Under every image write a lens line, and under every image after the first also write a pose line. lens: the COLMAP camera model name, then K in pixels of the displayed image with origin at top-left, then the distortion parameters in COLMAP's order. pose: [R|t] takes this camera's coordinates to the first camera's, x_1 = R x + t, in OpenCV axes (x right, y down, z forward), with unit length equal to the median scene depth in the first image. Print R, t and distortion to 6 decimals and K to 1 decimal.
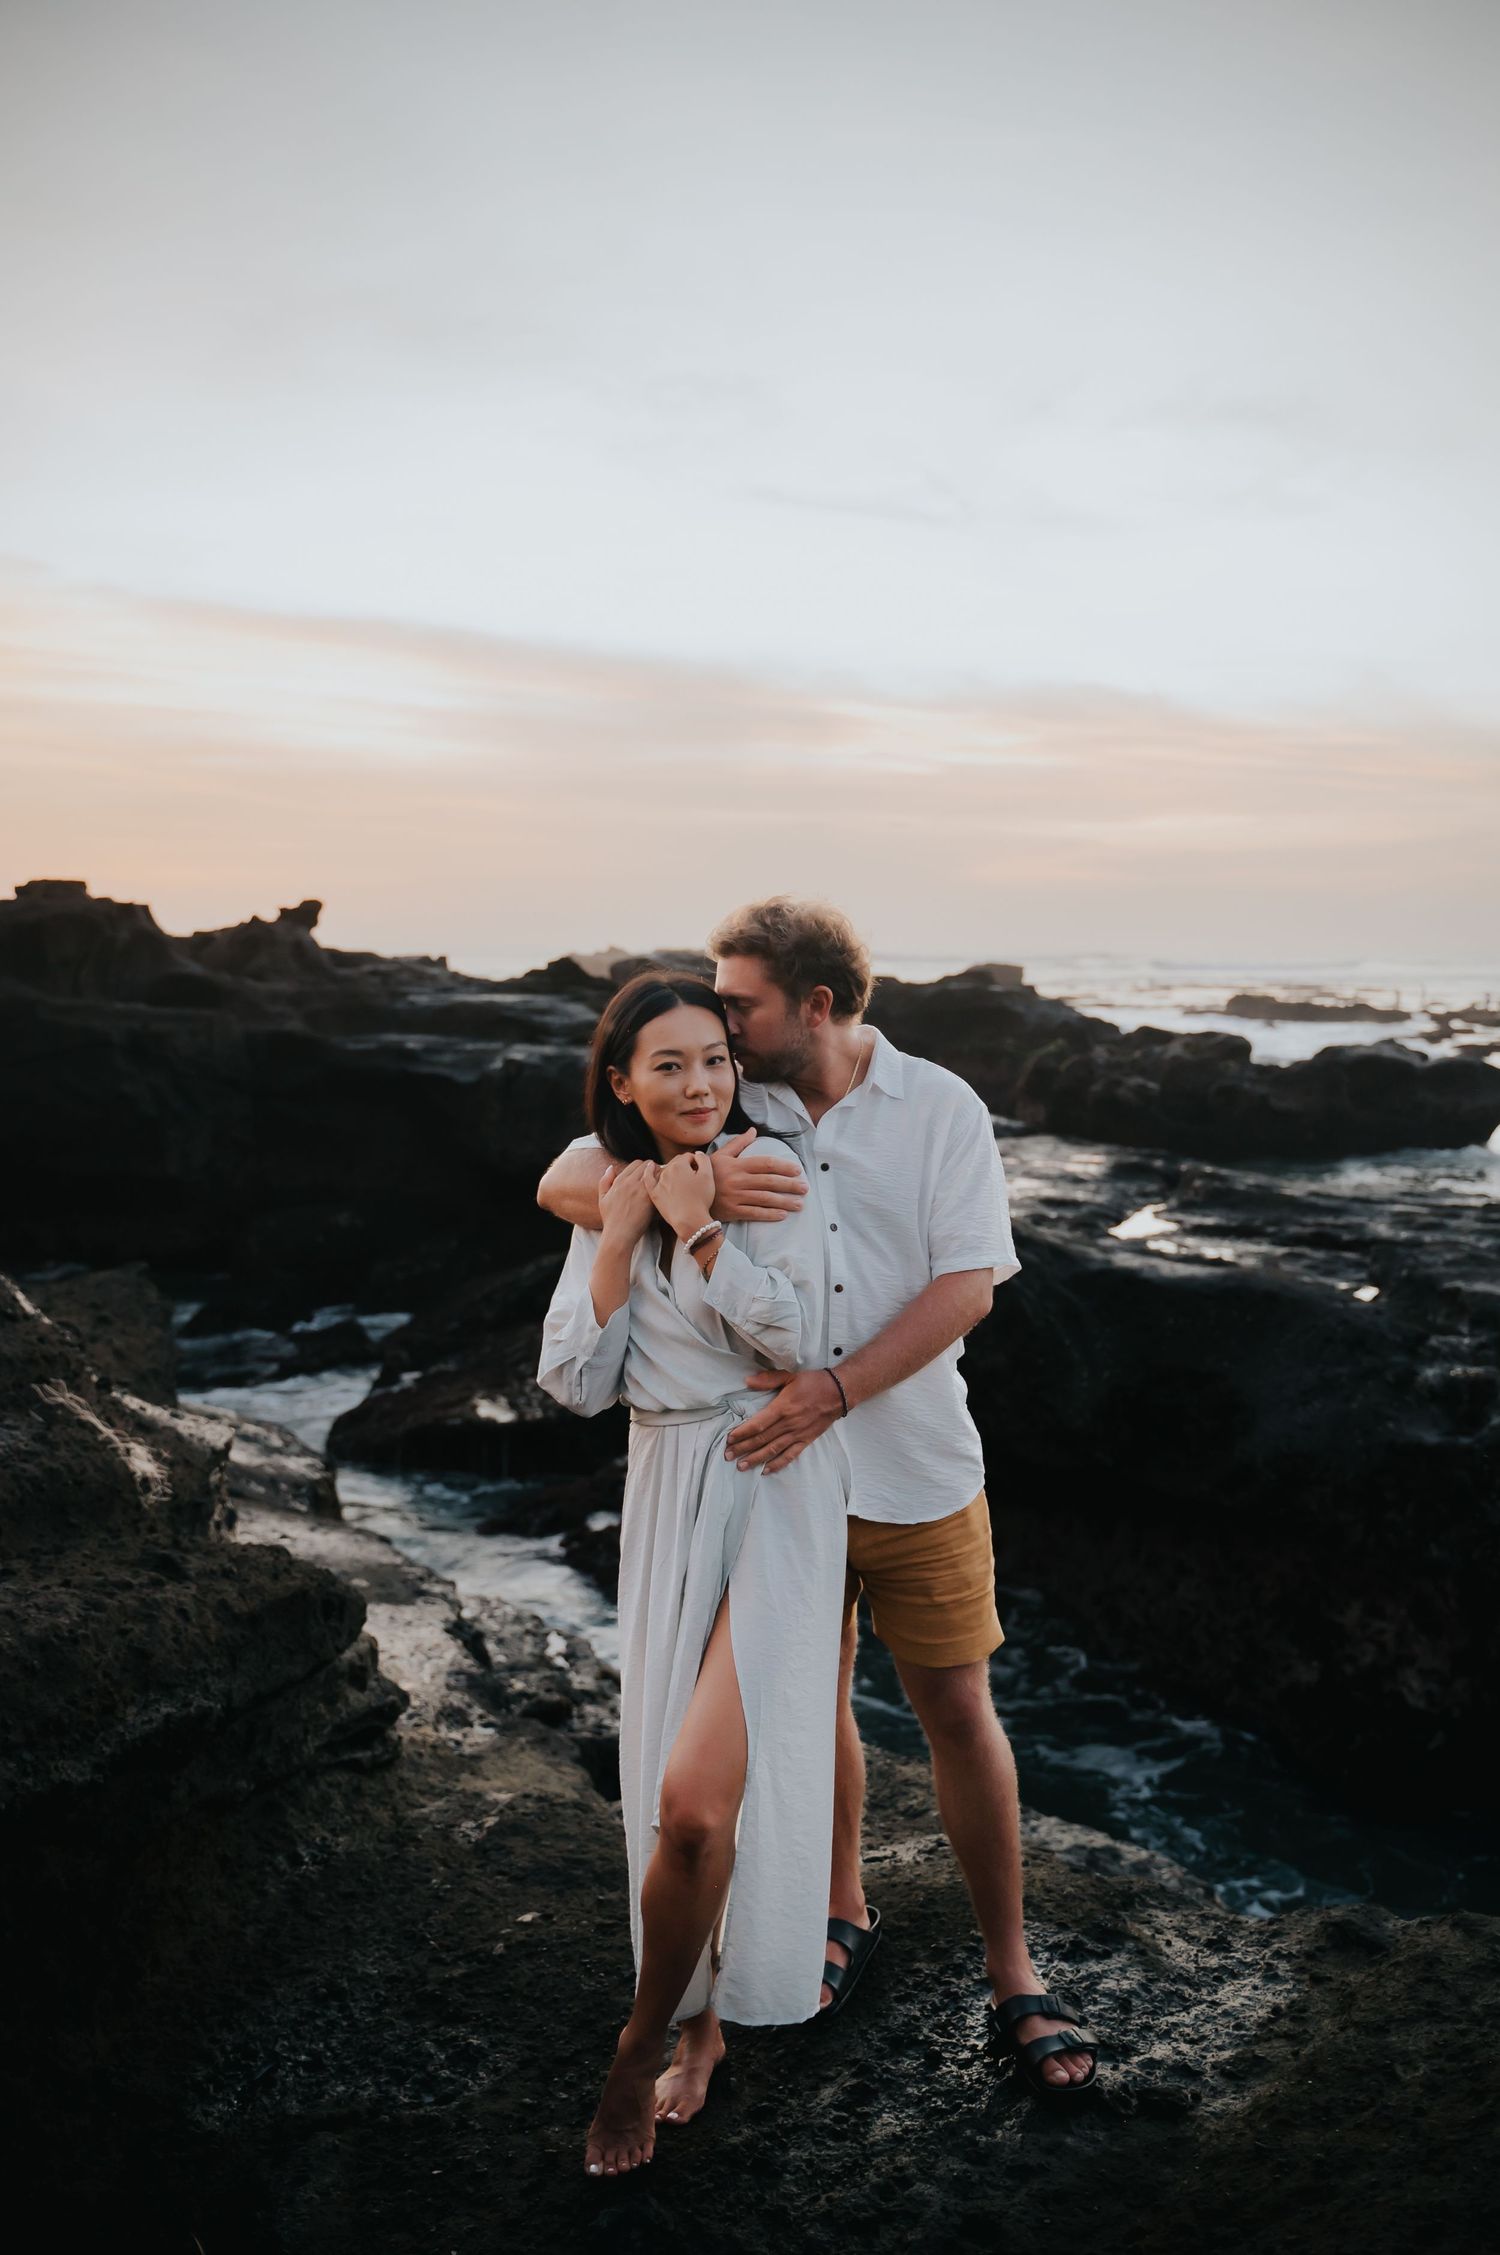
lens RADIAL K [[1833.5, 0, 762.4], [0, 1833.5, 1096.8], [0, 0, 1]] dist [0.009198, -0.012333]
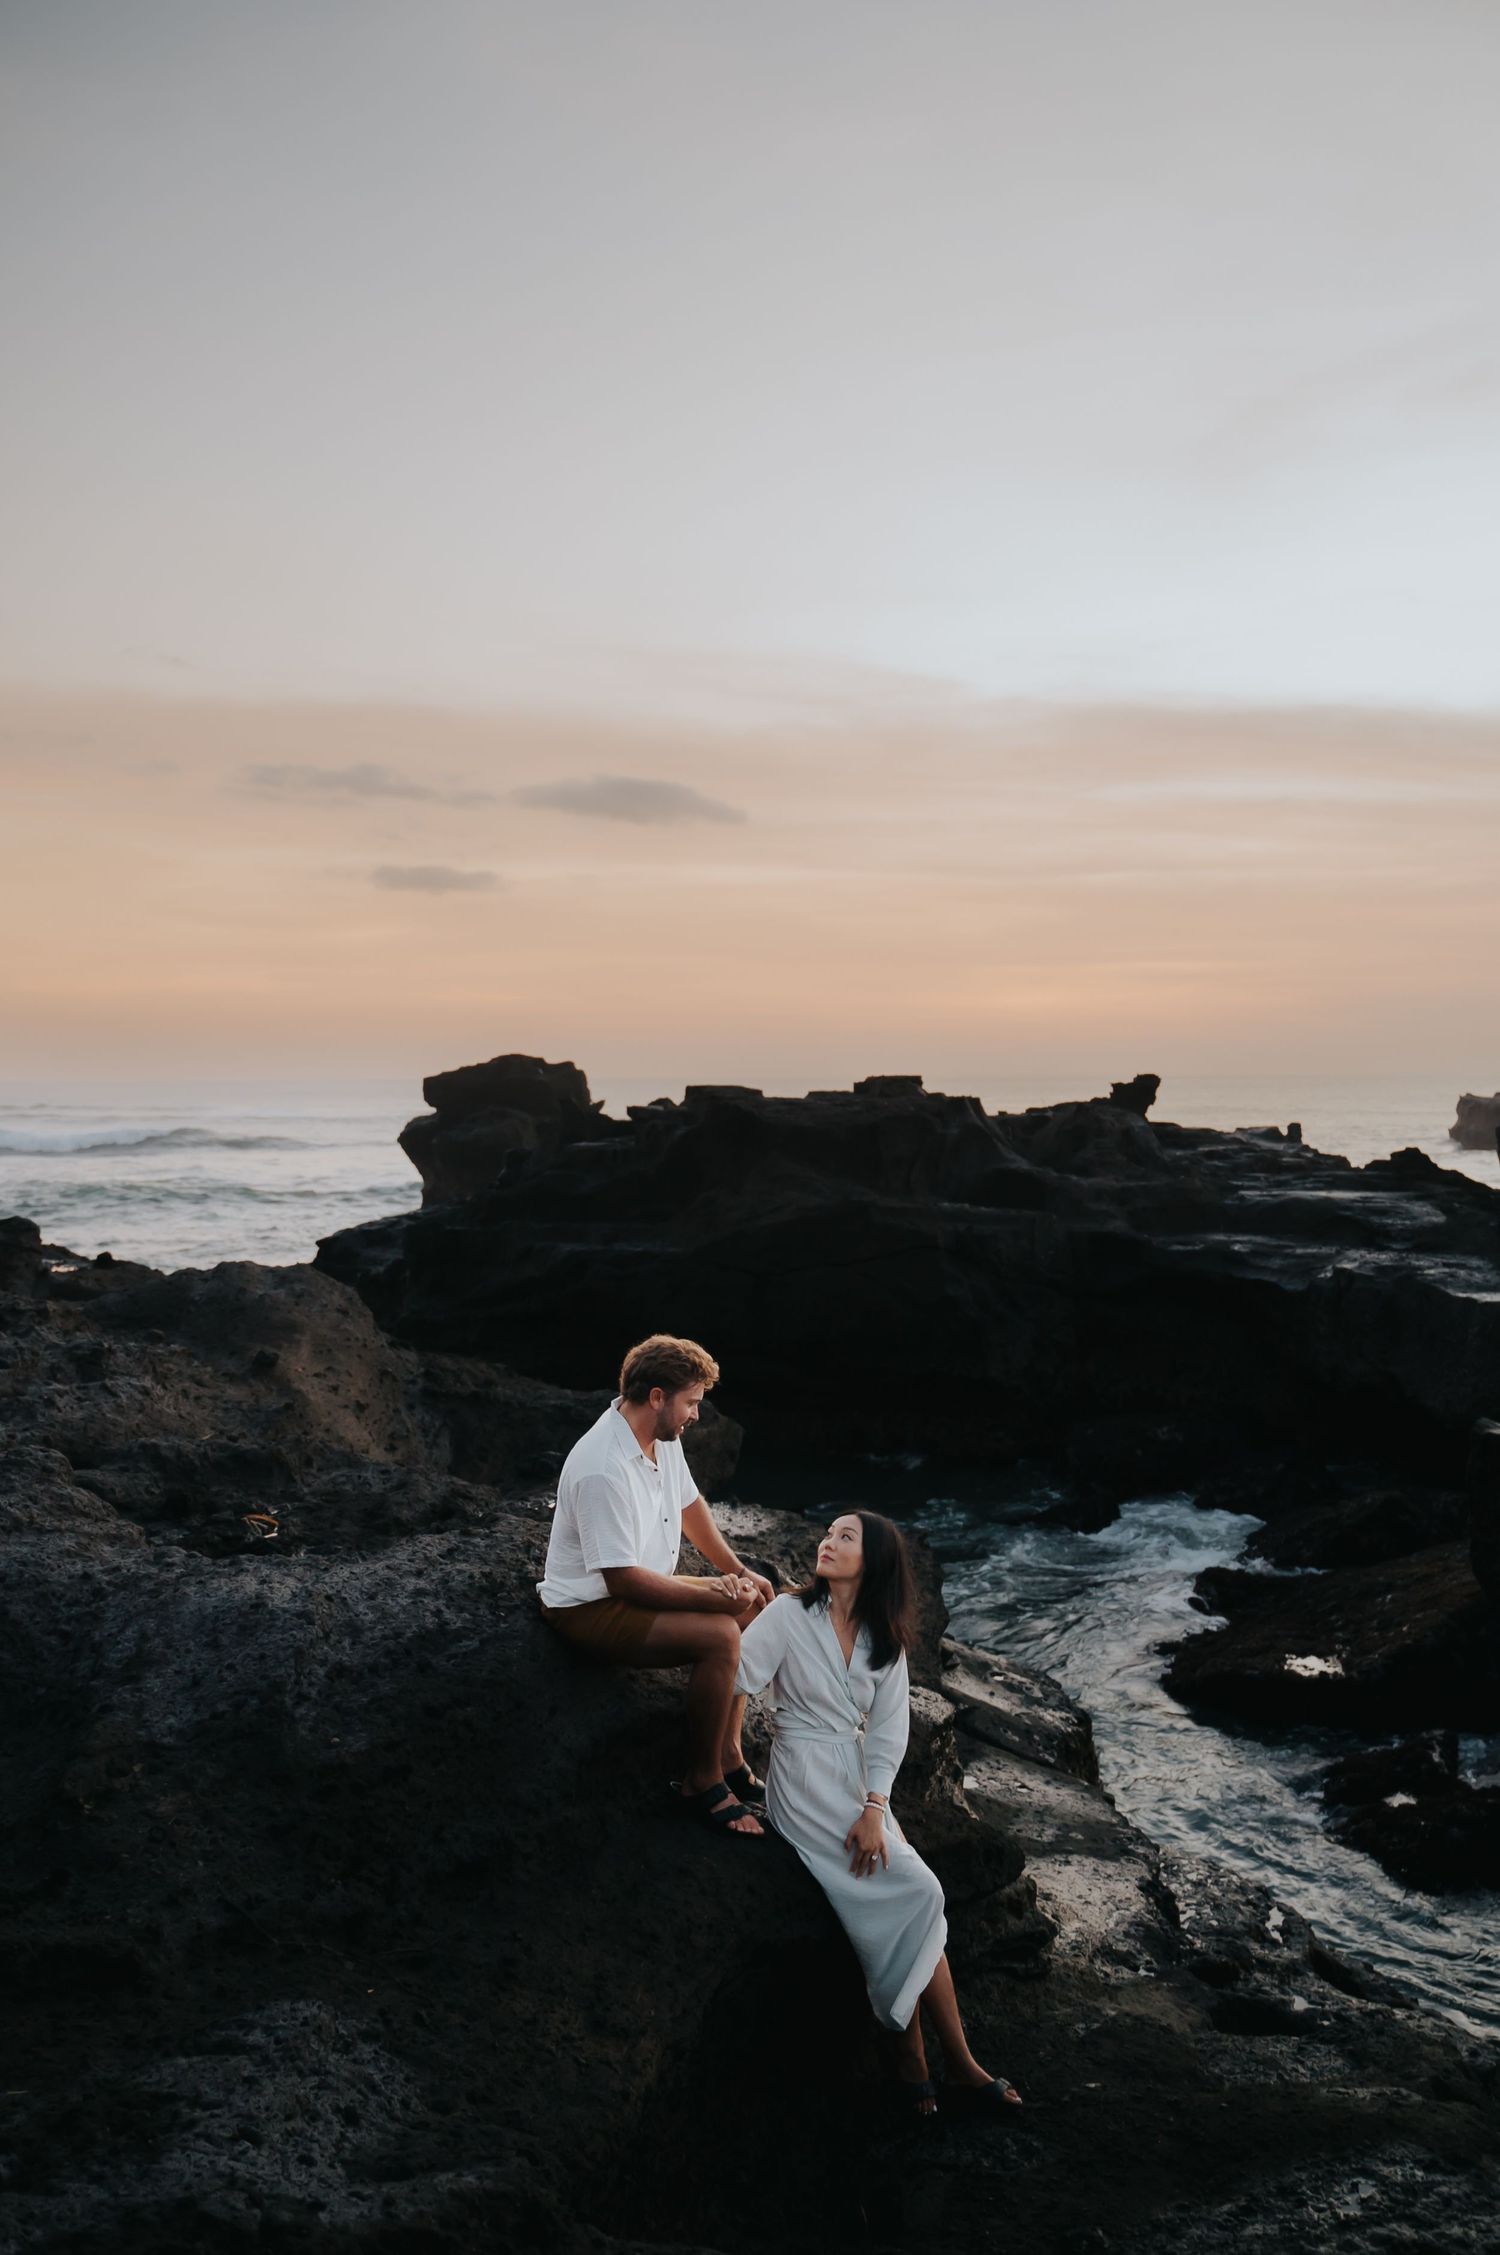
lens RADIAL K [[2056.5, 0, 793.9], [0, 2056.5, 1005.1], [0, 0, 1]] dist [0.002257, 0.000000]
pose [[0.913427, -0.026220, -0.406157, 0.175809], [-0.023736, 0.992792, -0.117473, -0.114317], [0.406309, 0.116944, 0.906221, -0.364552]]
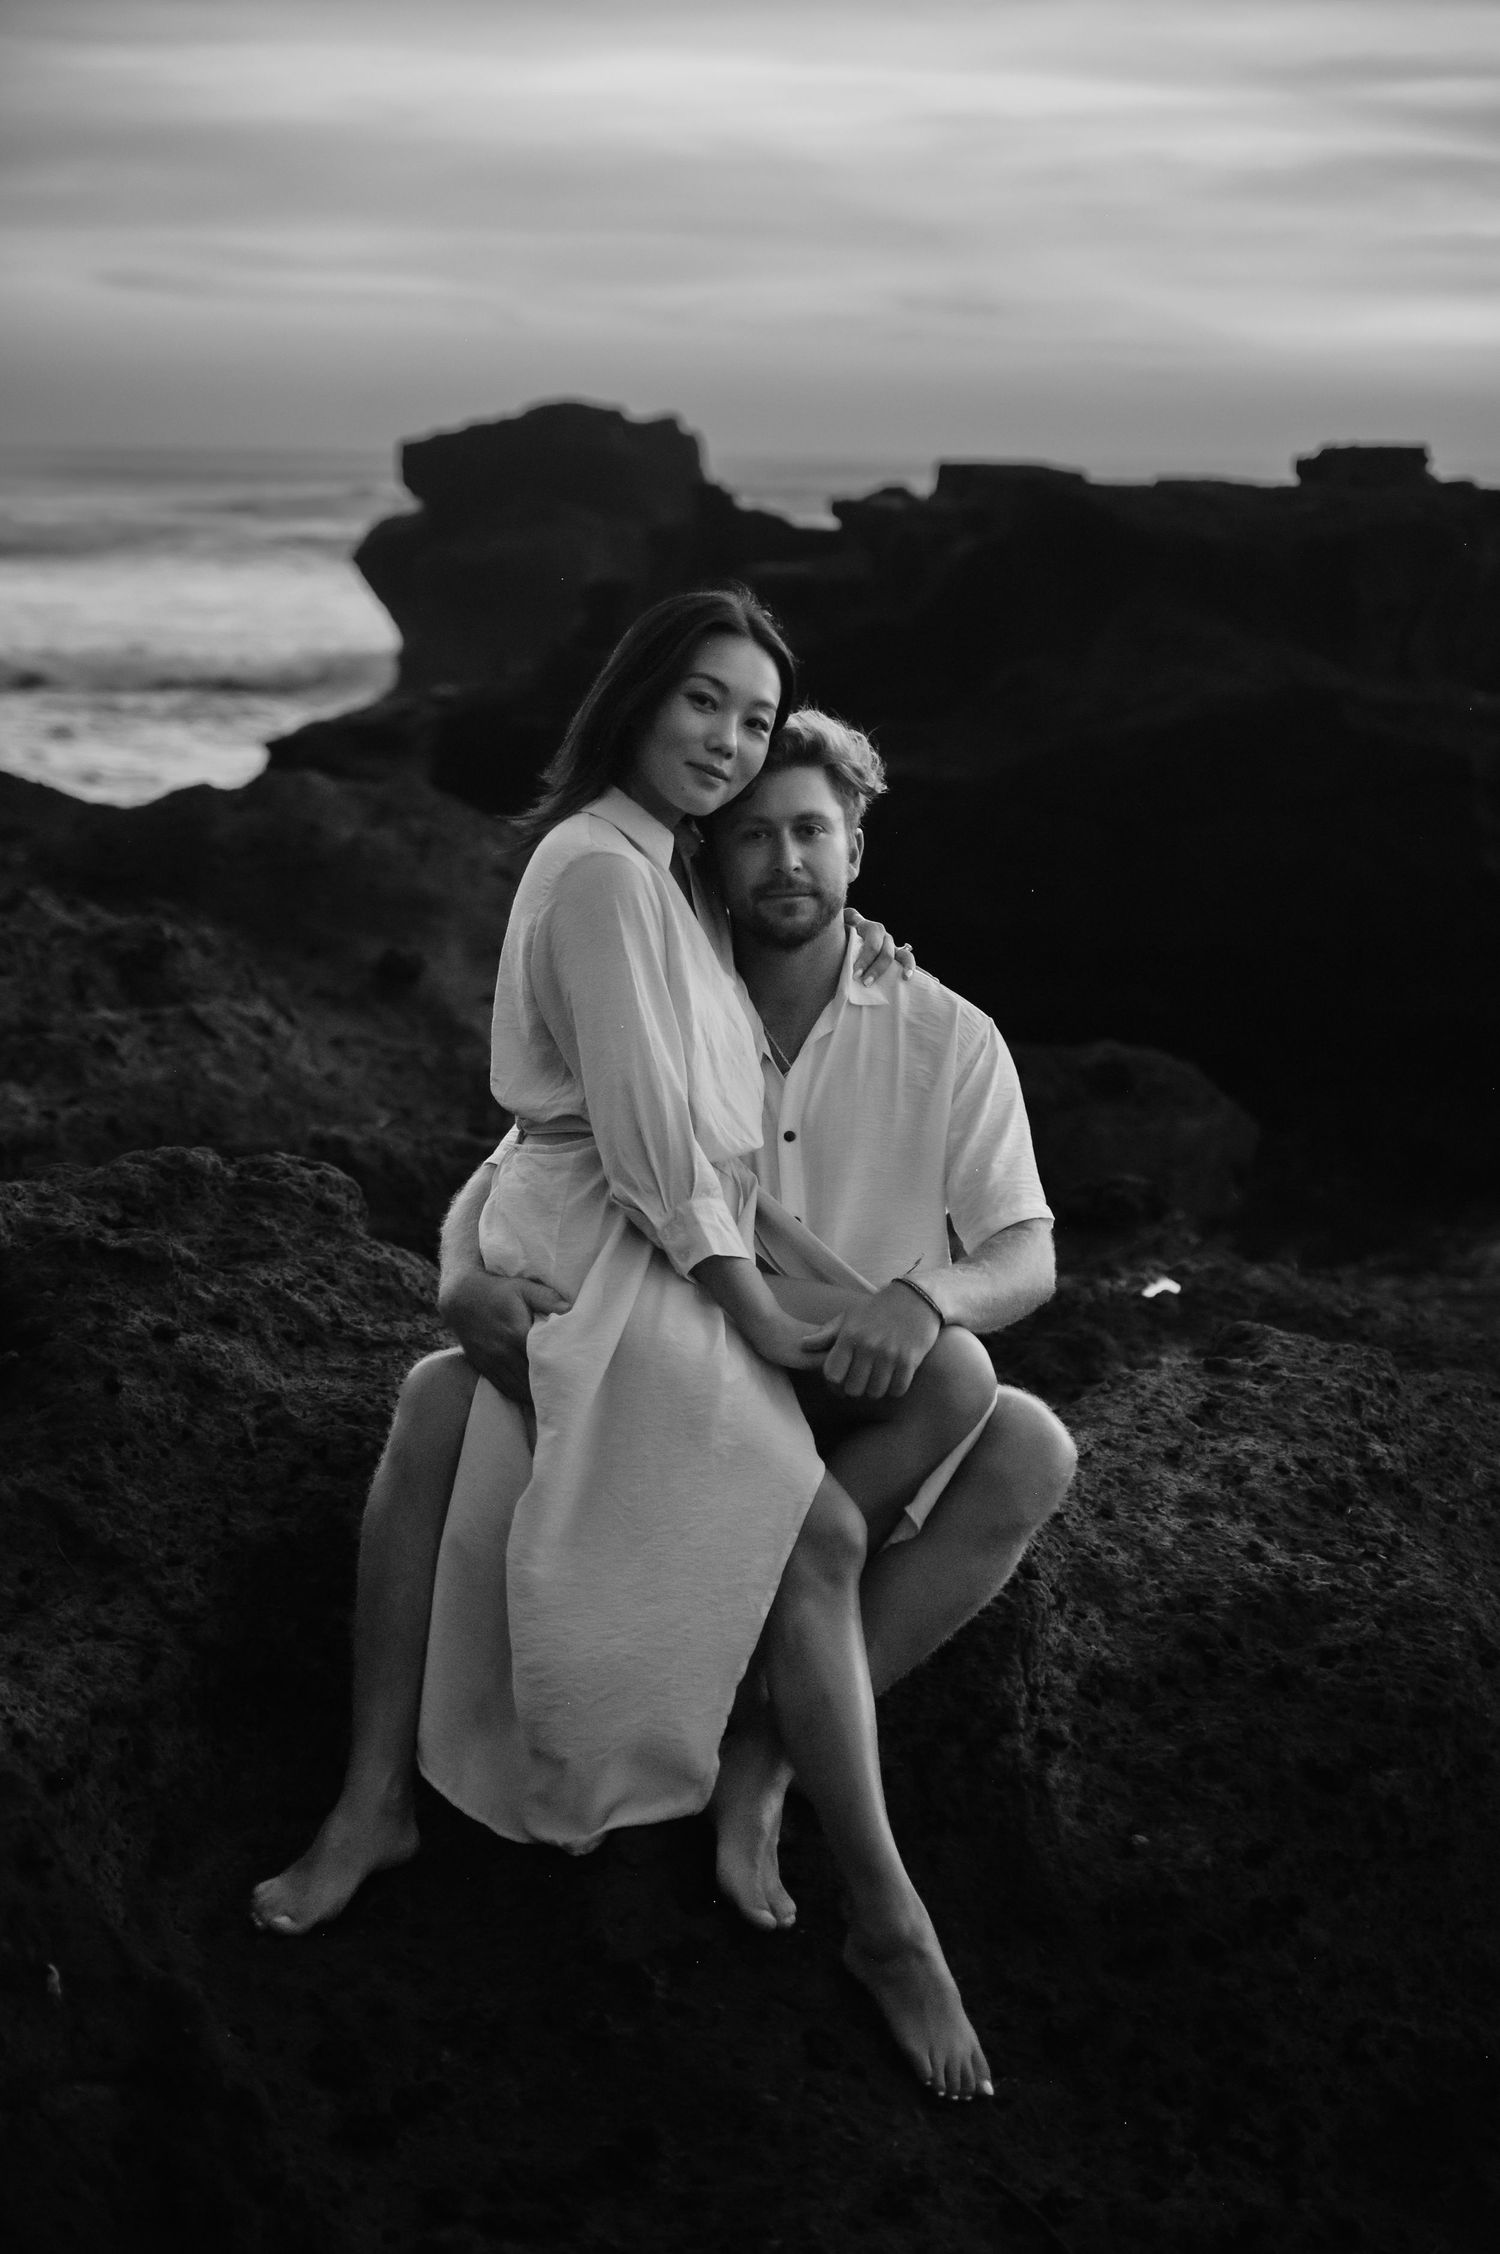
lens RADIAL K [[3793.0, 0, 825.7], [0, 3793.0, 1164.4], [0, 0, 1]] dist [0.032898, 0.000000]
pose [[0.886601, 0.089485, -0.453797, -0.054750], [-0.047106, 0.993474, 0.103873, -0.102689], [0.460131, -0.070717, 0.885030, -0.283552]]
